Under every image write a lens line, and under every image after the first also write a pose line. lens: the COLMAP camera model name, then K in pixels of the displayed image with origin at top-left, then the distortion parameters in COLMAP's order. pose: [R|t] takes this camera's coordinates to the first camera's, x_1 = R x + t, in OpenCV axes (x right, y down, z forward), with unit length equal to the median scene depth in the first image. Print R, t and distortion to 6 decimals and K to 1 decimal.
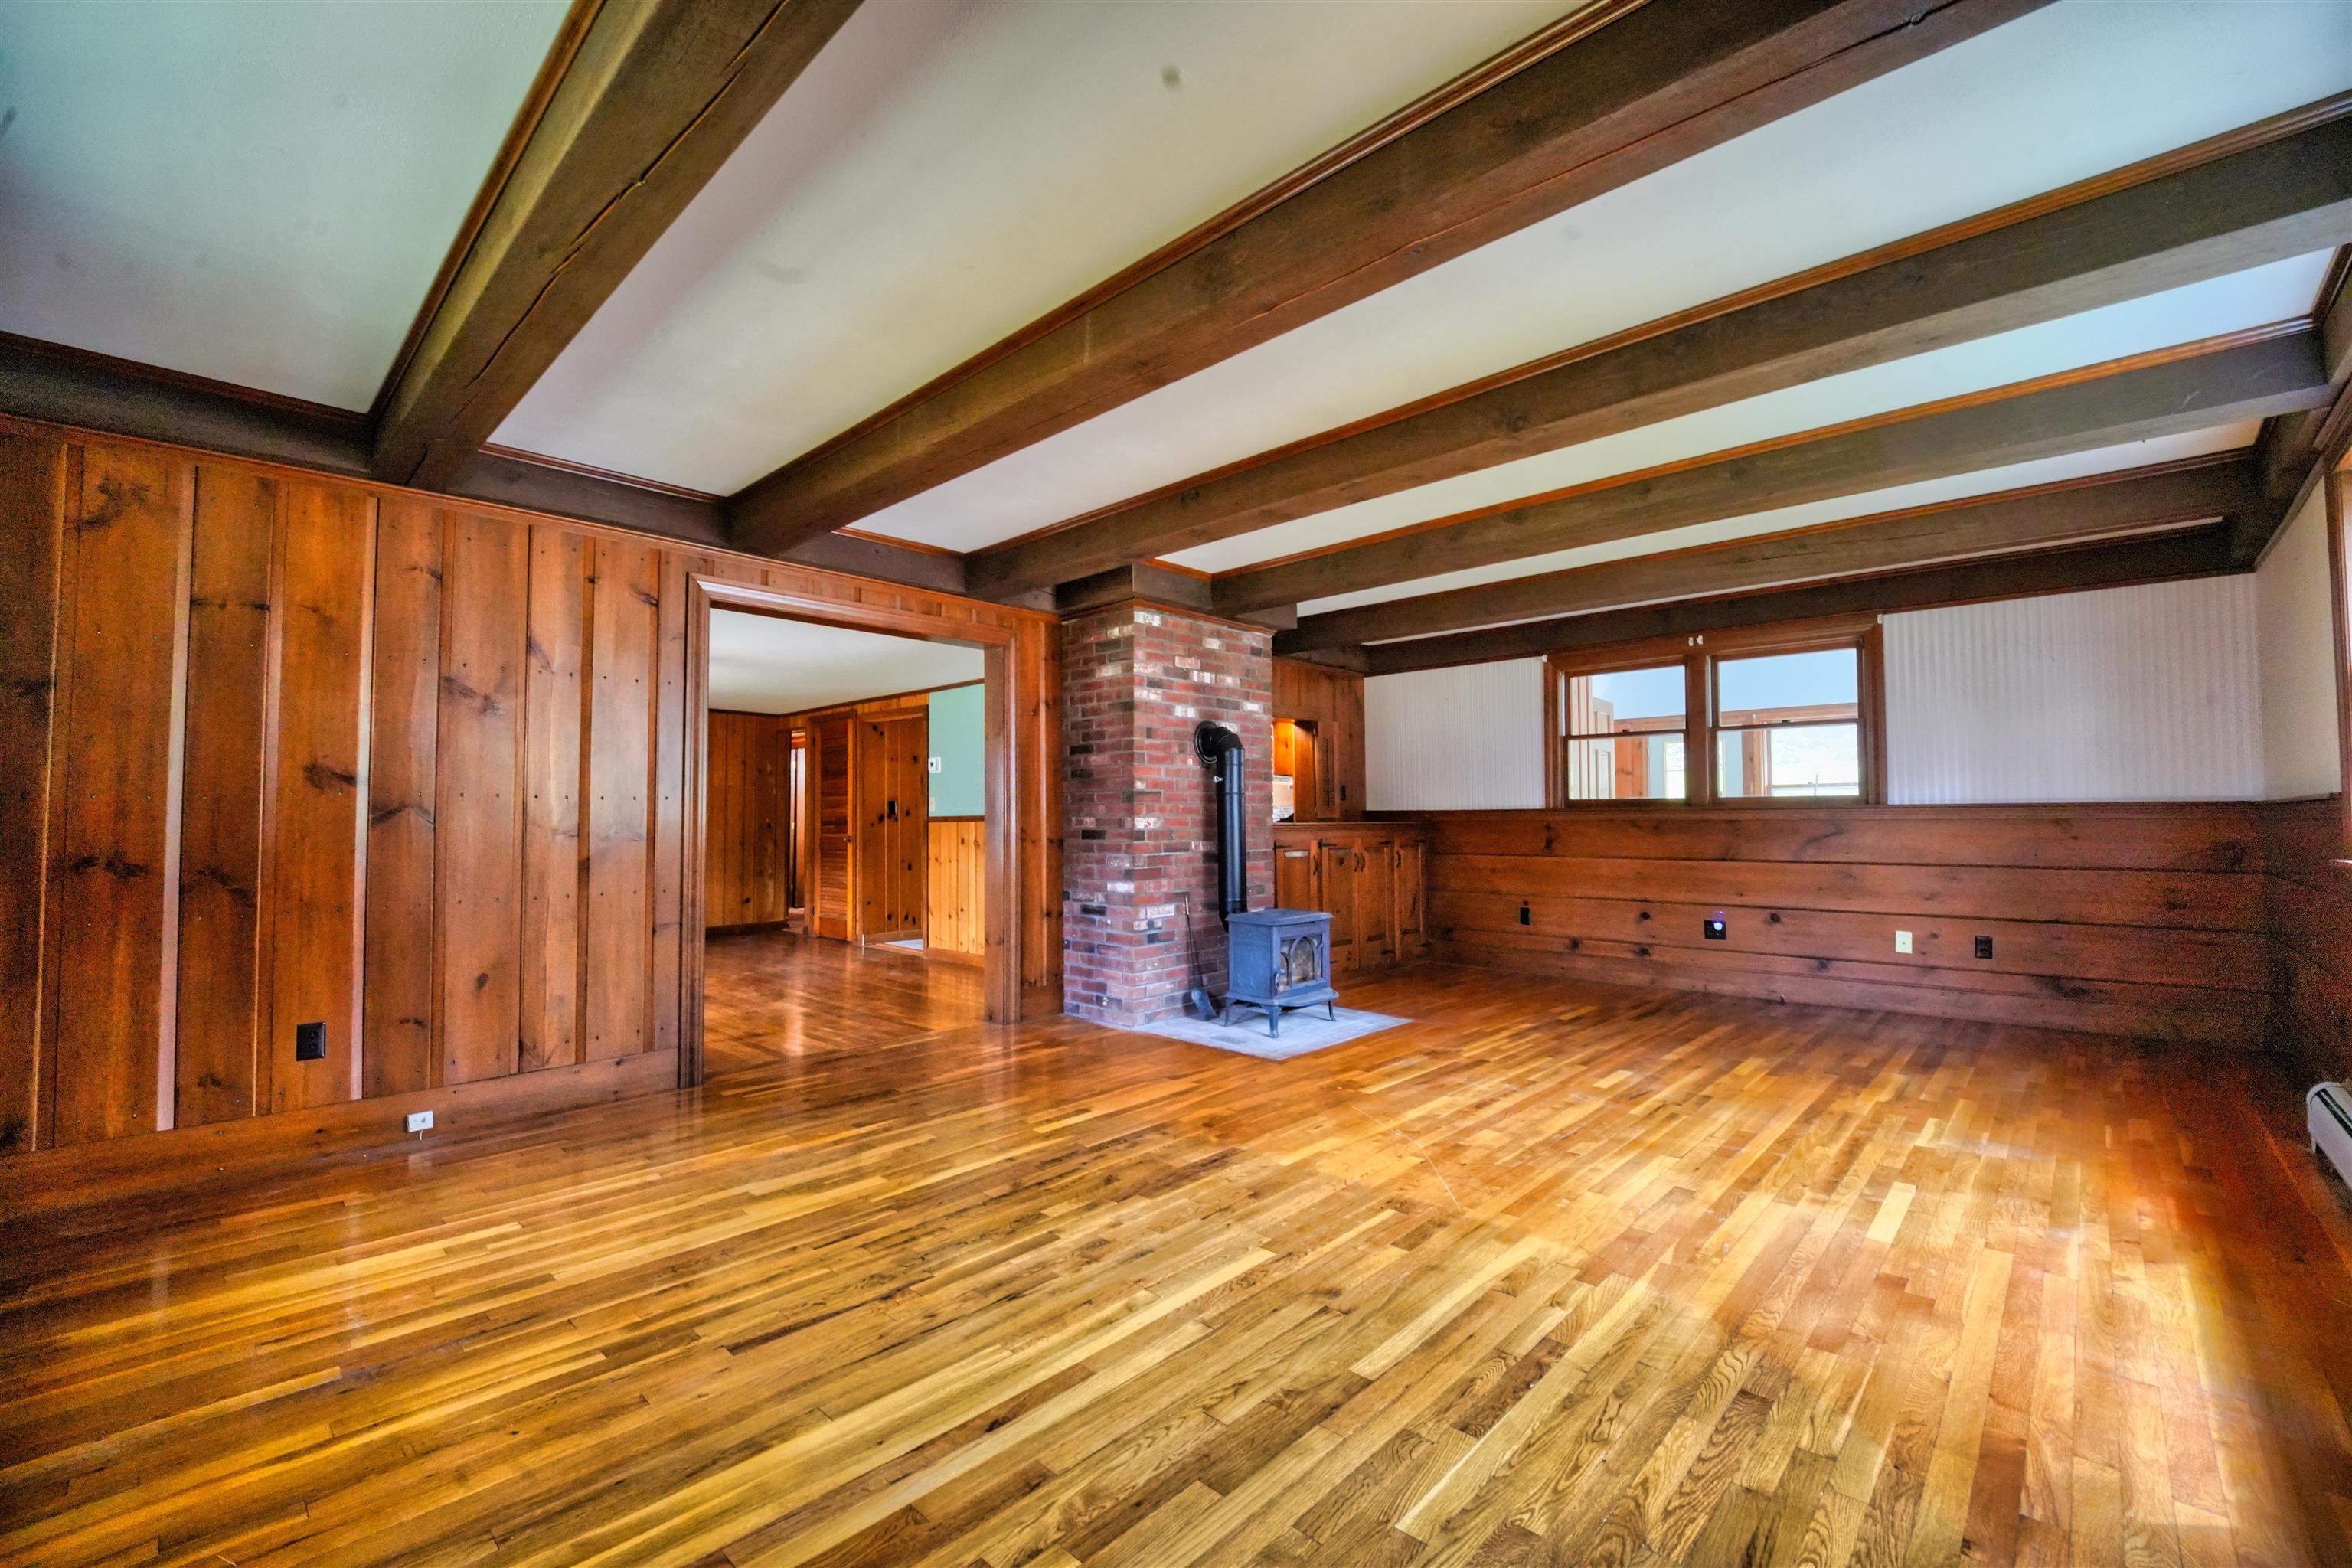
lens RADIAL K [[967.6, 0, 1176.0], [0, 967.6, 784.0], [0, 0, 1]] dist [0.006302, -0.008430]
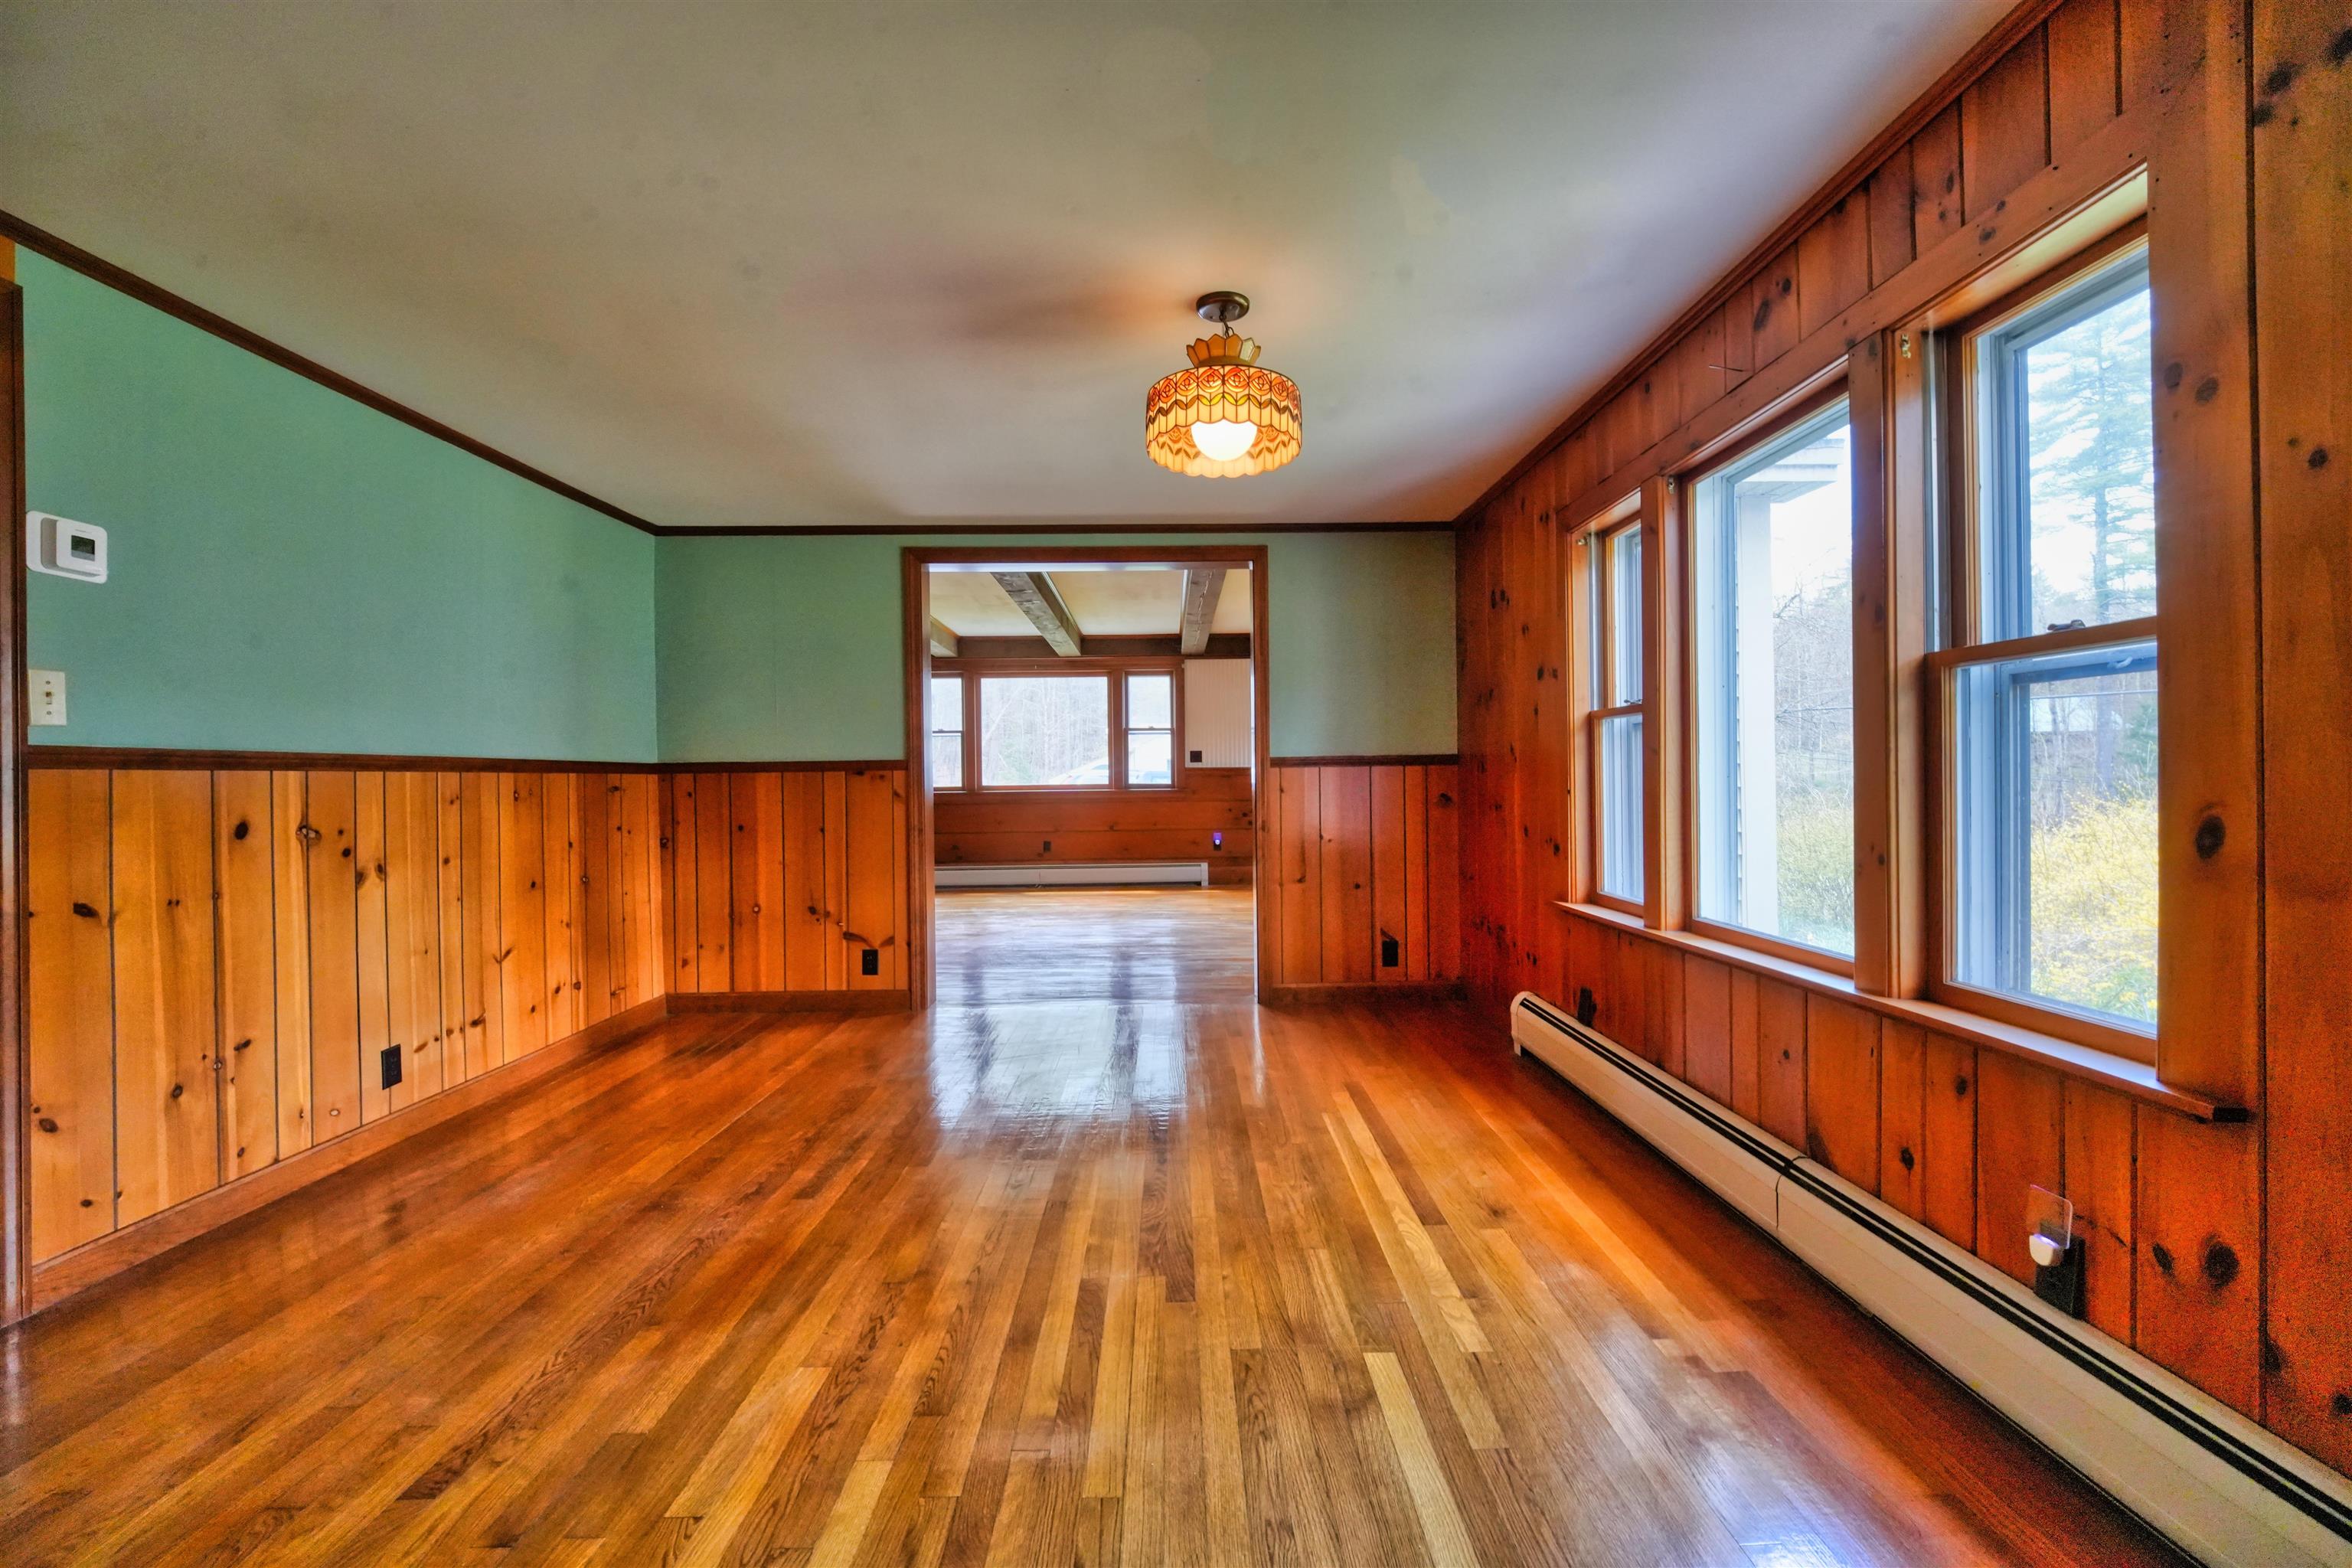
lens RADIAL K [[967.6, 0, 1176.0], [0, 967.6, 784.0], [0, 0, 1]] dist [0.006302, -0.008430]
pose [[-0.693930, 0.008898, 0.719987, -0.911529], [-0.014178, 0.999561, -0.026019, 0.065238], [-0.719903, -0.028264, -0.693499, 1.373174]]
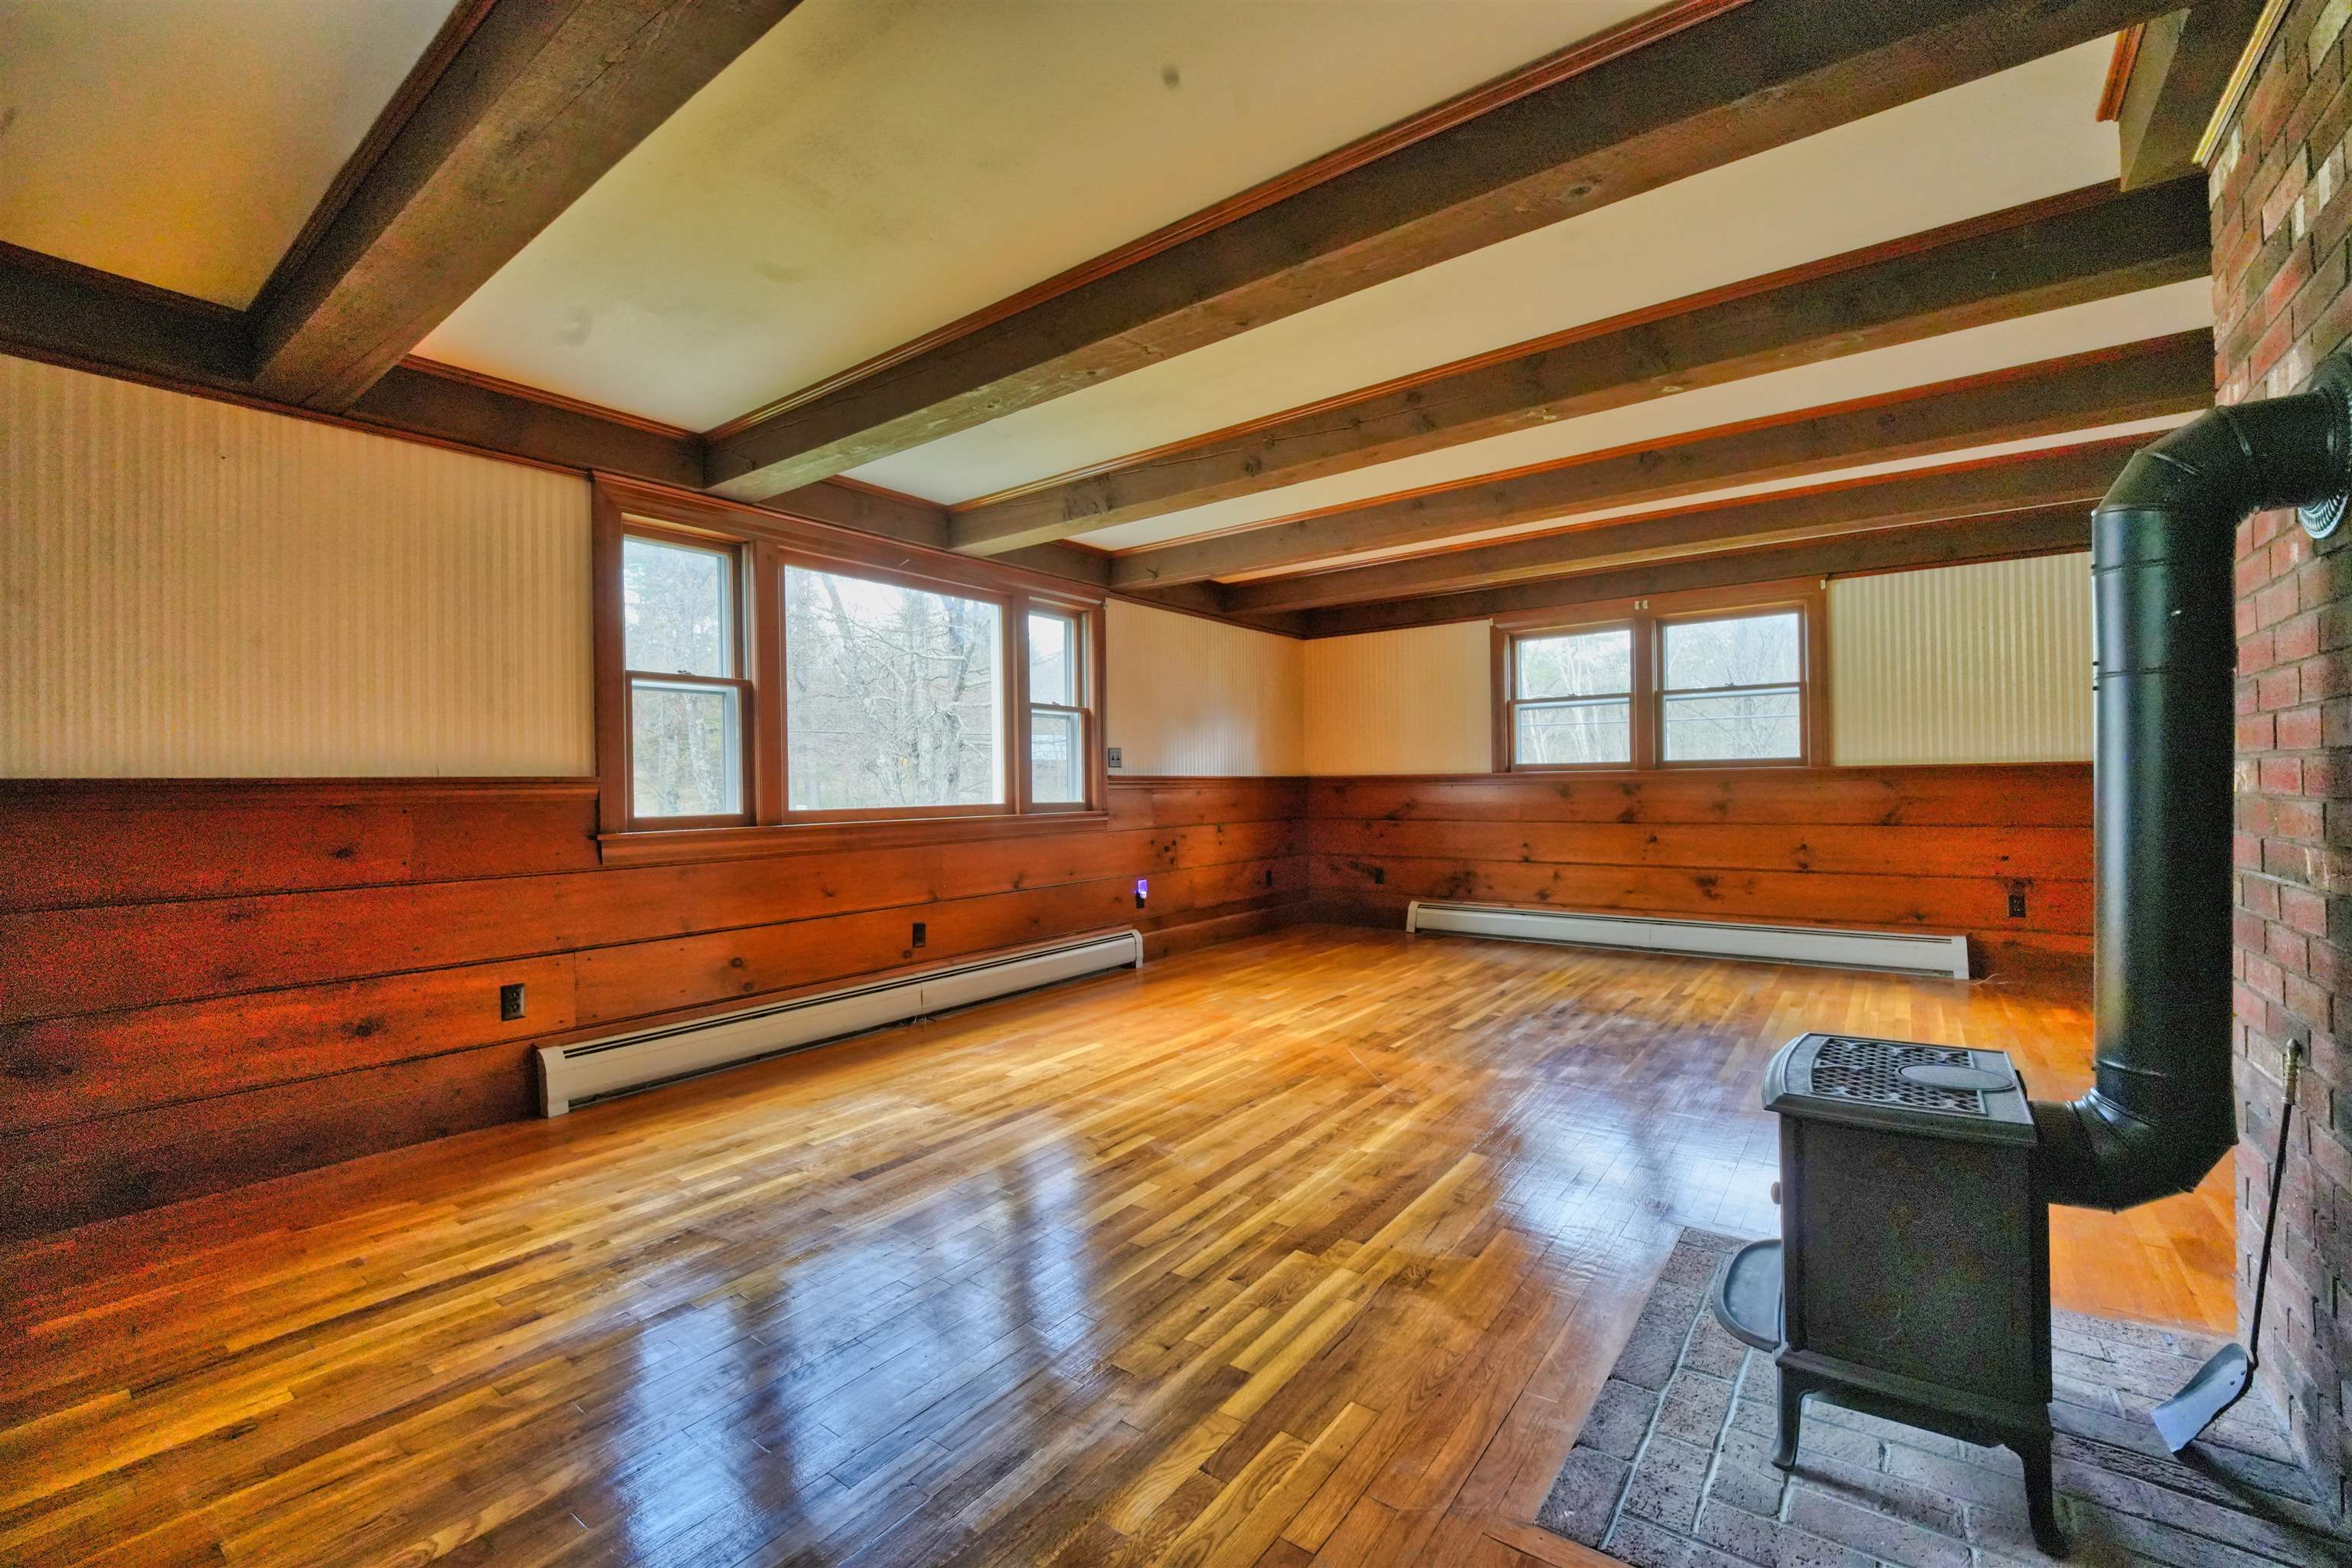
lens RADIAL K [[967.6, 0, 1176.0], [0, 967.6, 784.0], [0, 0, 1]] dist [0.006302, -0.008430]
pose [[-0.993086, 0.019934, -0.115685, 0.354987], [0.024761, 0.998875, -0.040442, 0.044747], [0.114749, -0.043027, -0.992462, 1.210462]]
